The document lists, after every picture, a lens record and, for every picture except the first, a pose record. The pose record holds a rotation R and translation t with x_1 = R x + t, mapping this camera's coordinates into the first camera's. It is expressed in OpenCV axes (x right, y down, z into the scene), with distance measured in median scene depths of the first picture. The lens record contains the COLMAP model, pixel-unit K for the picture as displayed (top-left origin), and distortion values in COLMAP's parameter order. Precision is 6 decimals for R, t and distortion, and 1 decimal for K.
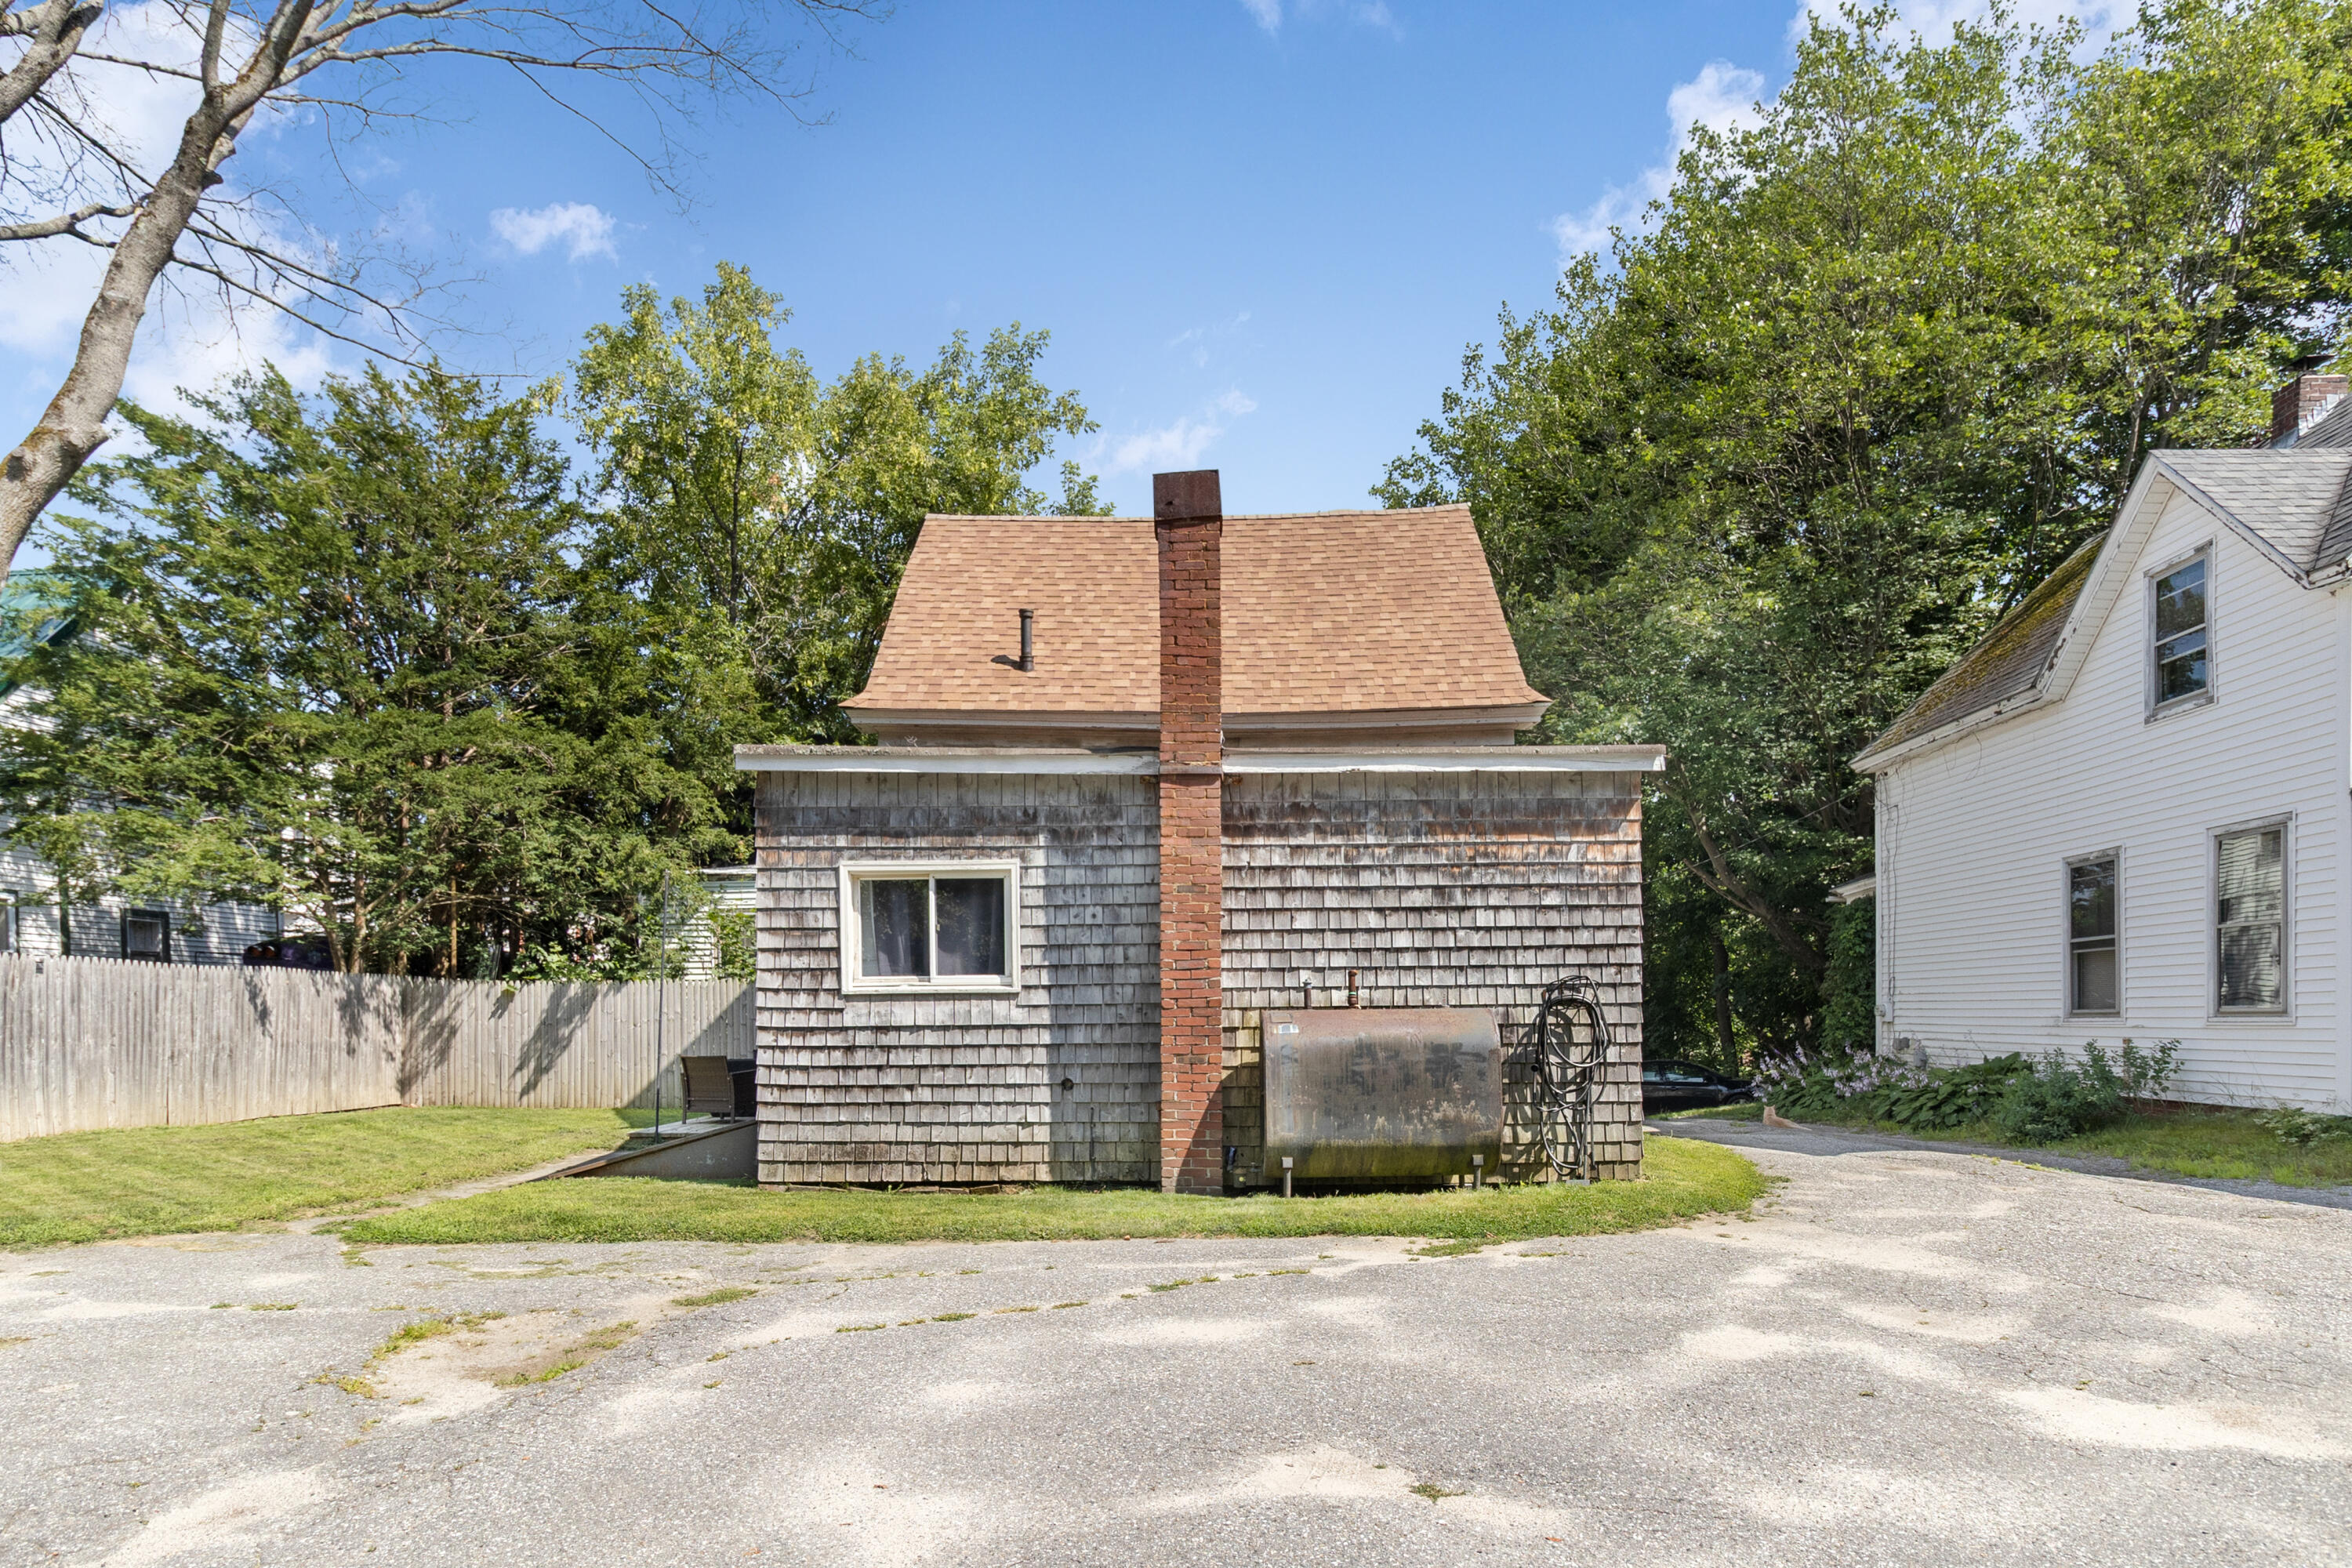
lens RADIAL K [[1306.6, 0, 1177.7], [0, 1306.6, 1010.2], [0, 0, 1]] dist [0.006213, 0.001880]
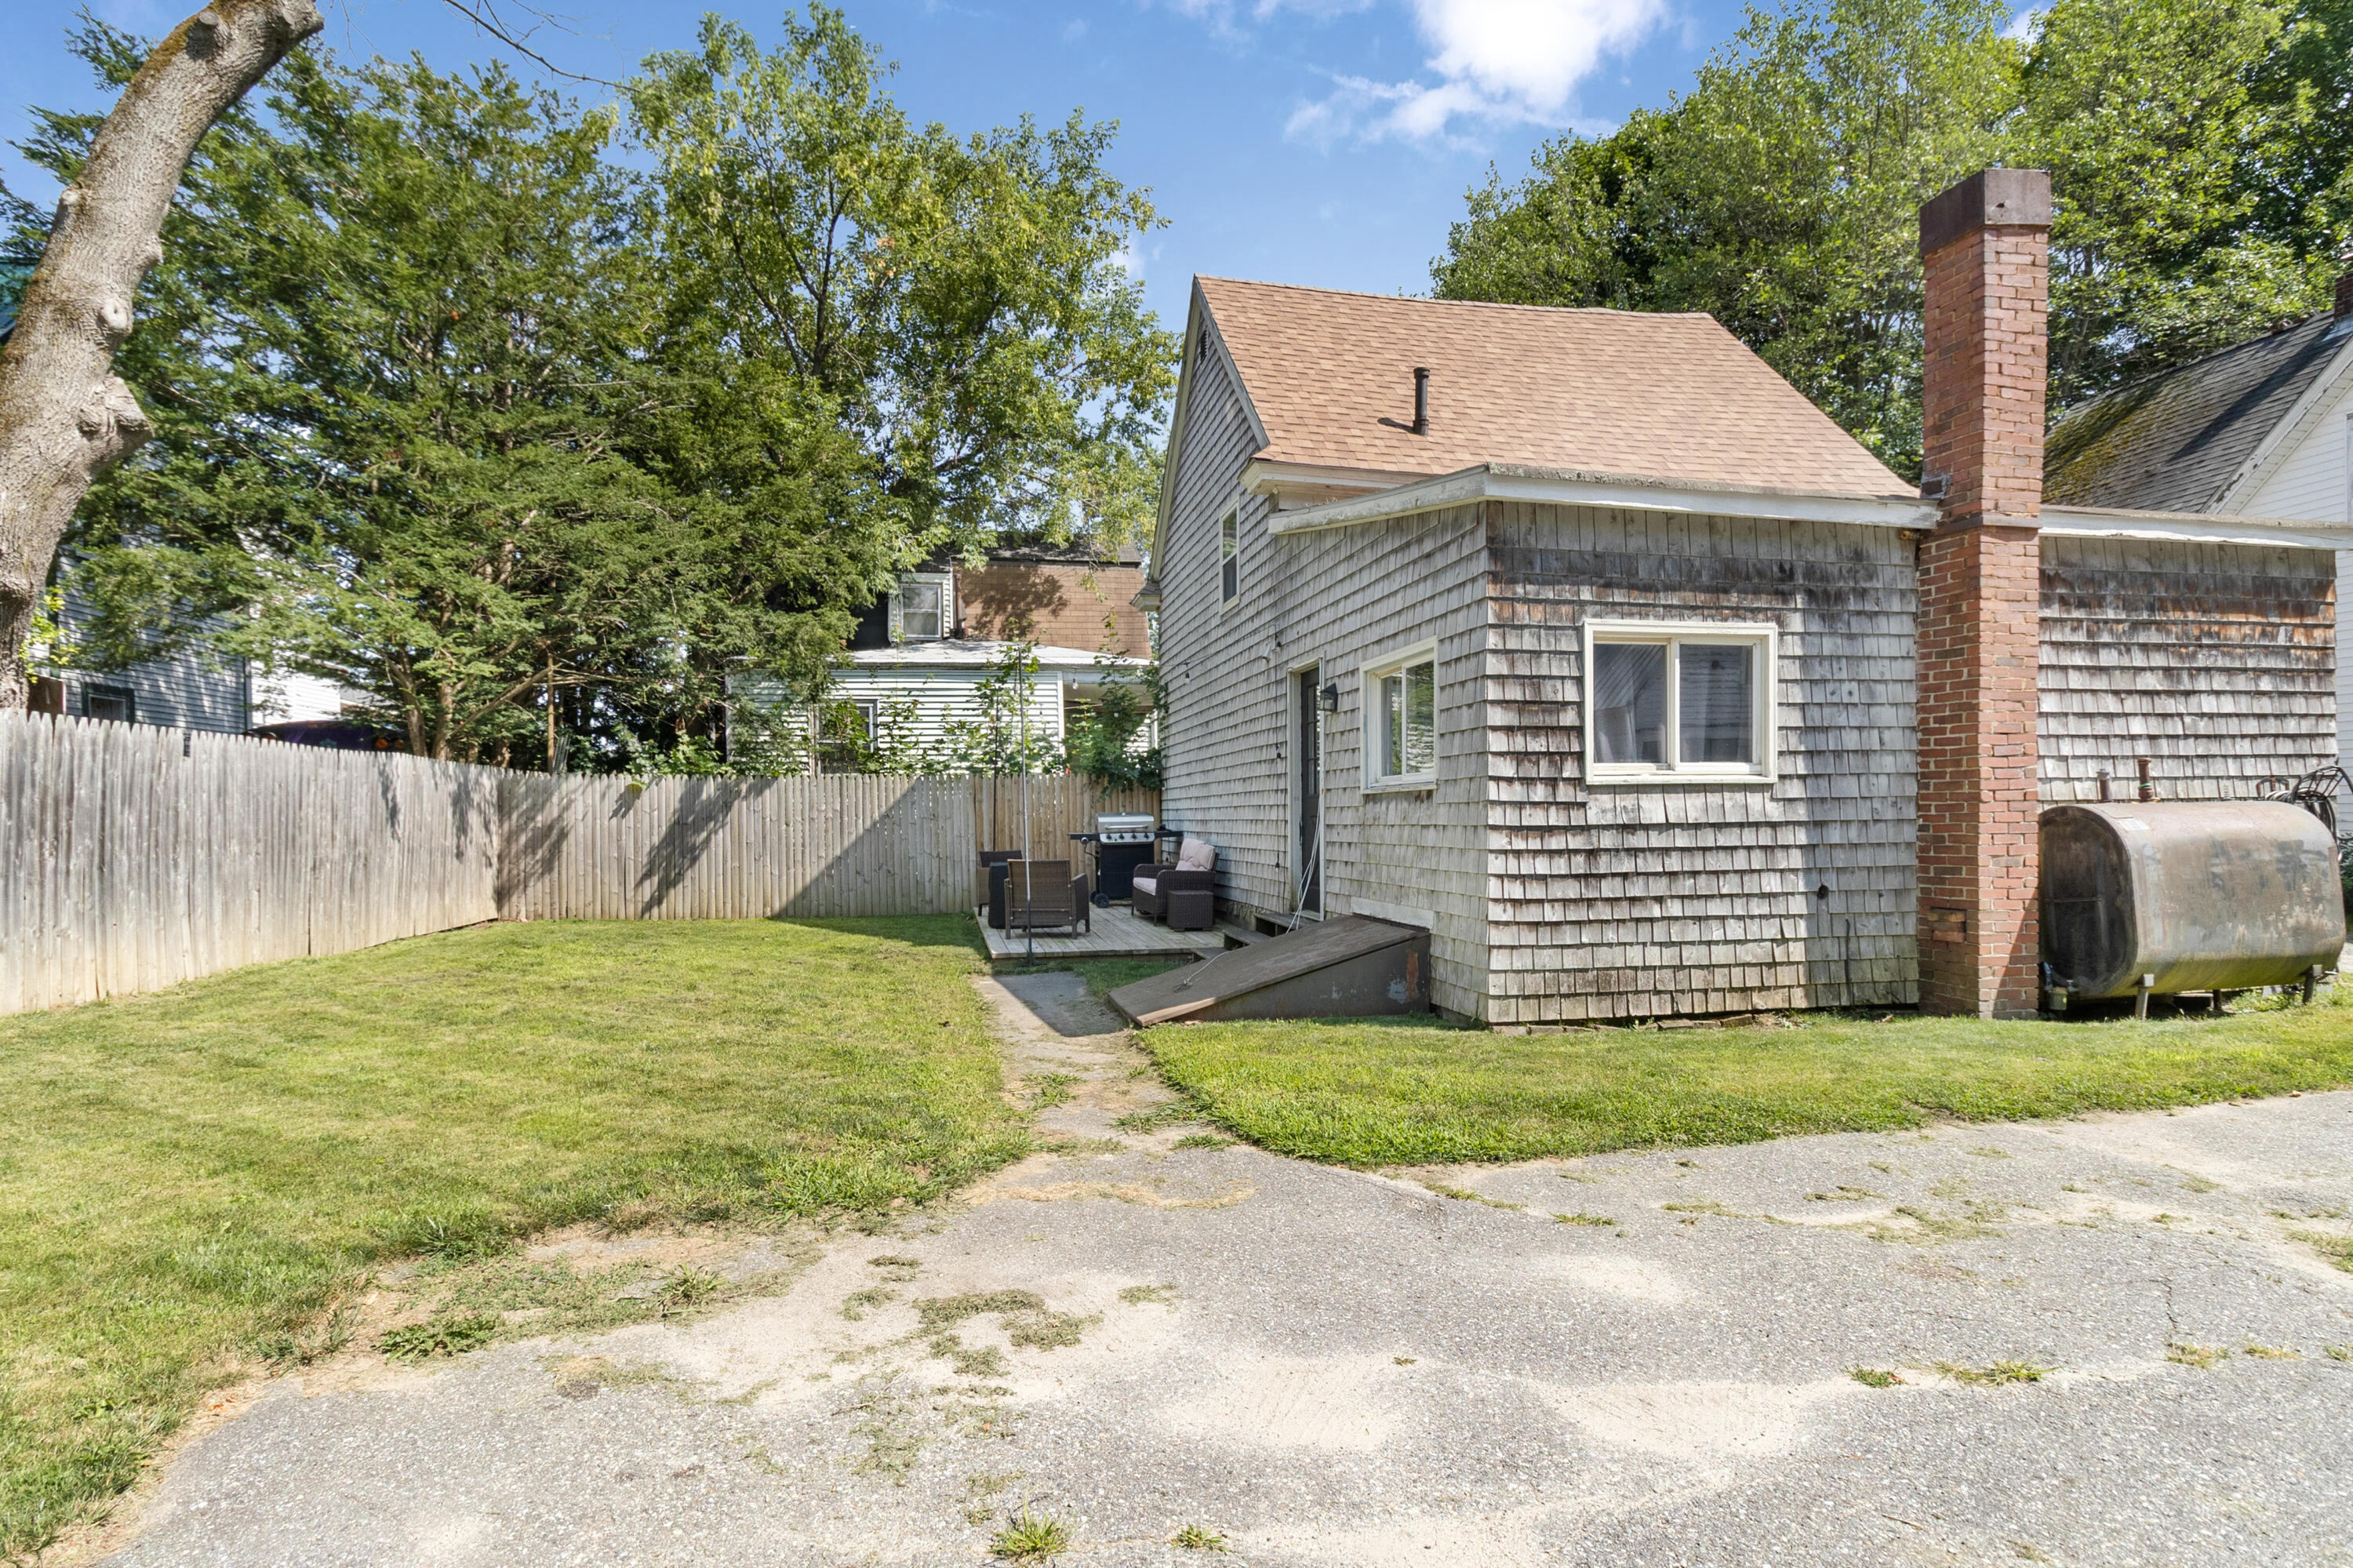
lens RADIAL K [[1136.8, 0, 1165.2], [0, 1136.8, 810.9], [0, 0, 1]] dist [0.004068, -0.001000]
pose [[0.976856, -0.002417, 0.213883, -0.655911], [0.001764, 0.999993, 0.003243, 0.001111], [-0.213889, -0.002791, 0.976854, 0.372881]]
